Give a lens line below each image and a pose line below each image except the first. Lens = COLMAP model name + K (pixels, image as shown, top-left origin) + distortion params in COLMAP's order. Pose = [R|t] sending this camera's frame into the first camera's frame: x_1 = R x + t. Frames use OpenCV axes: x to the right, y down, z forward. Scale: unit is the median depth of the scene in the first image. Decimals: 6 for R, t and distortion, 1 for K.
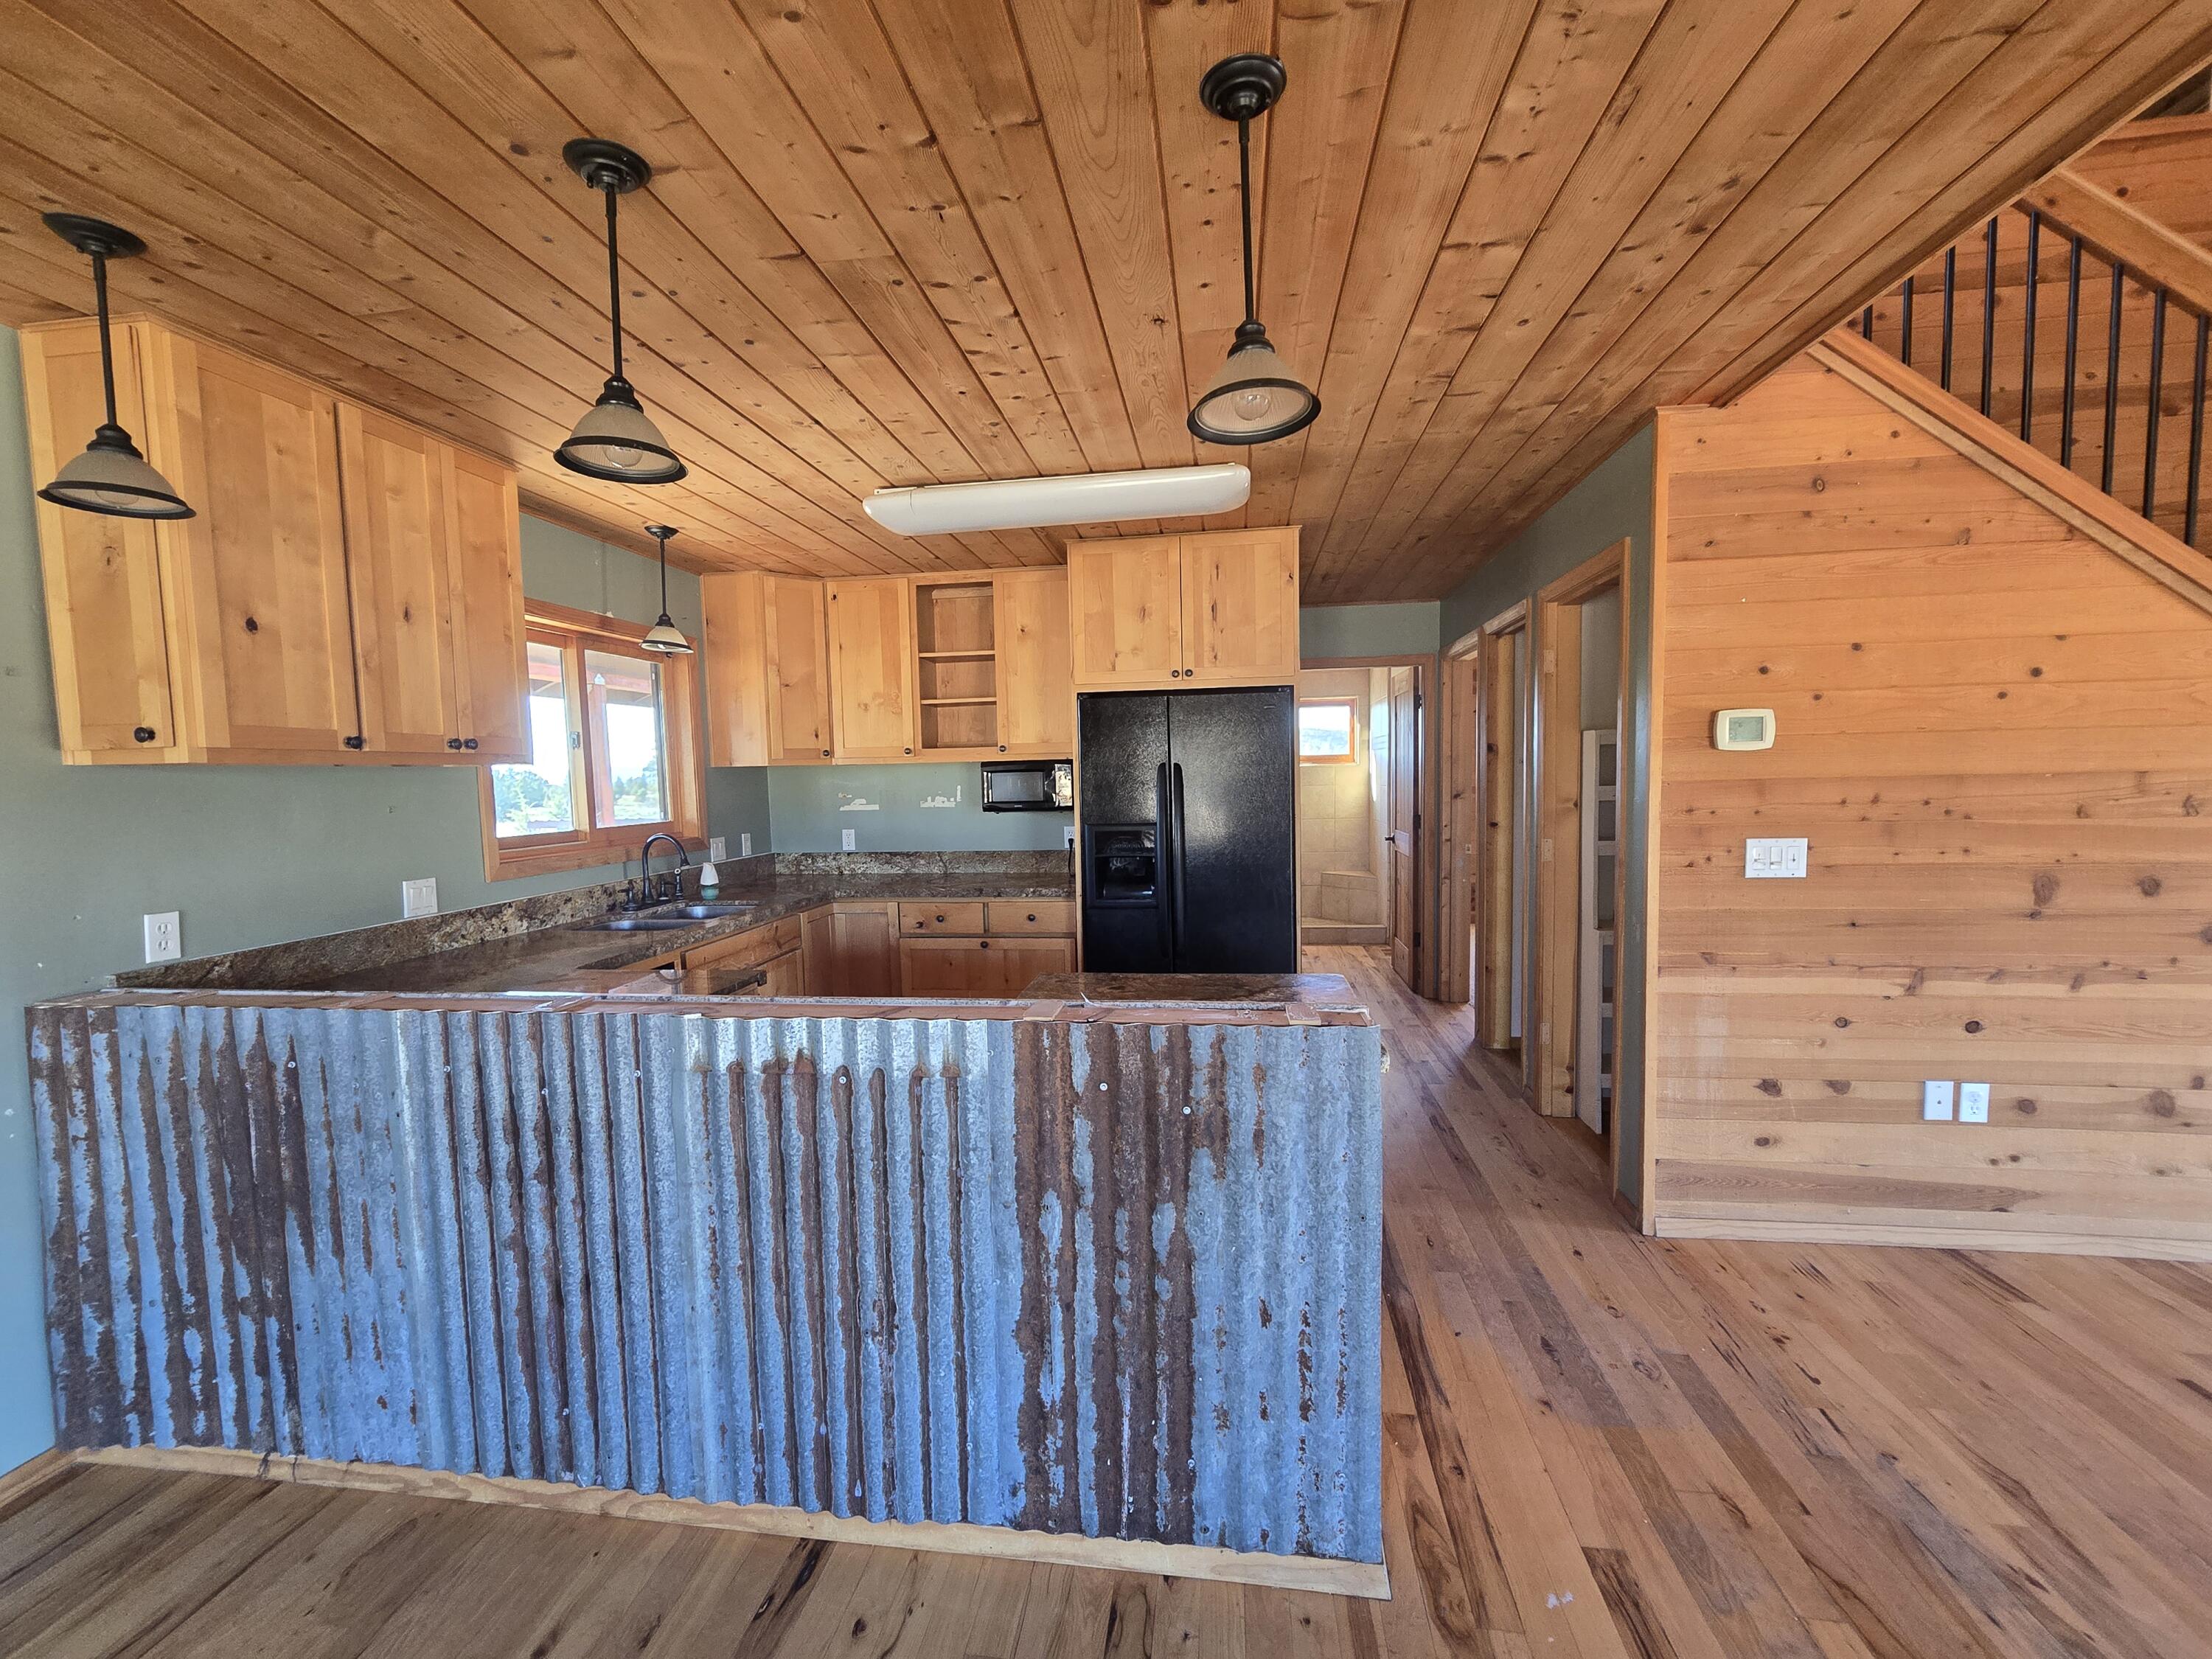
lens RADIAL K [[911.5, 0, 1103.4], [0, 911.5, 844.1], [0, 0, 1]] dist [-0.001820, 0.001002]
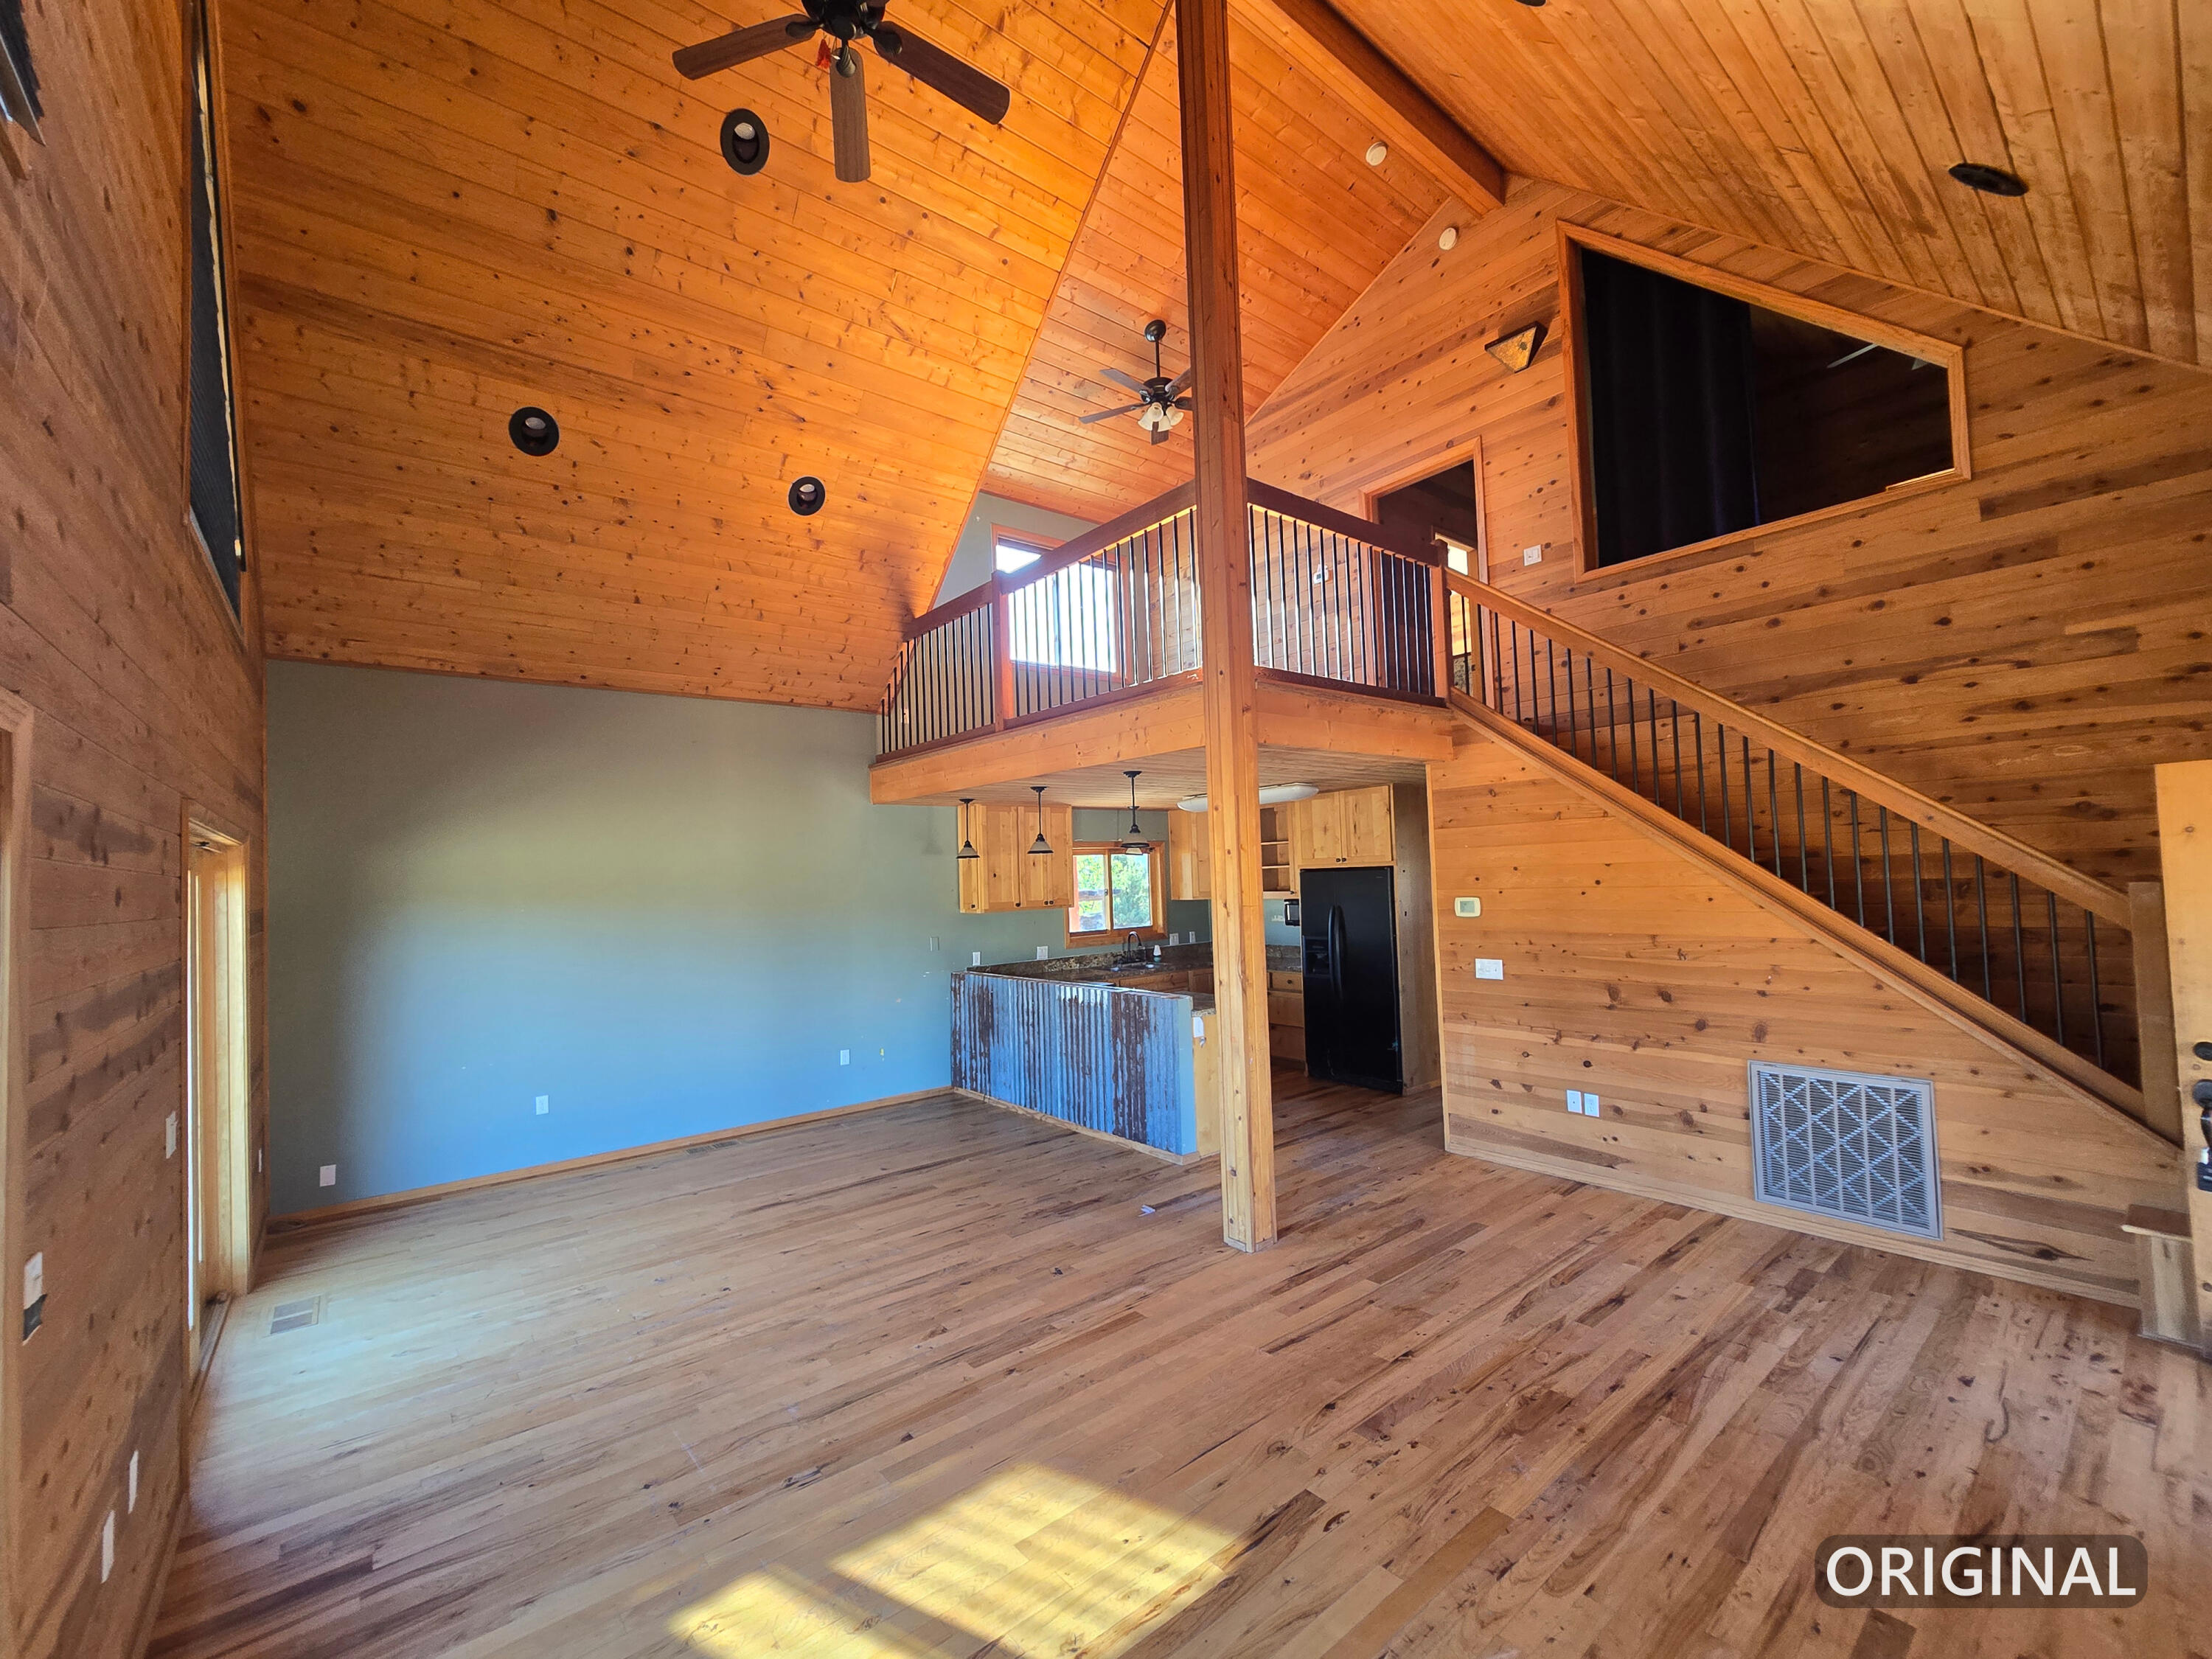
lens RADIAL K [[911.5, 0, 1102.6], [0, 911.5, 836.1], [0, 0, 1]] dist [-0.001820, 0.001002]
pose [[0.737011, -0.030684, -0.675184, 1.728240], [-0.037421, 0.995584, -0.086092, -0.085811], [0.674844, 0.088717, 0.732609, -1.311508]]
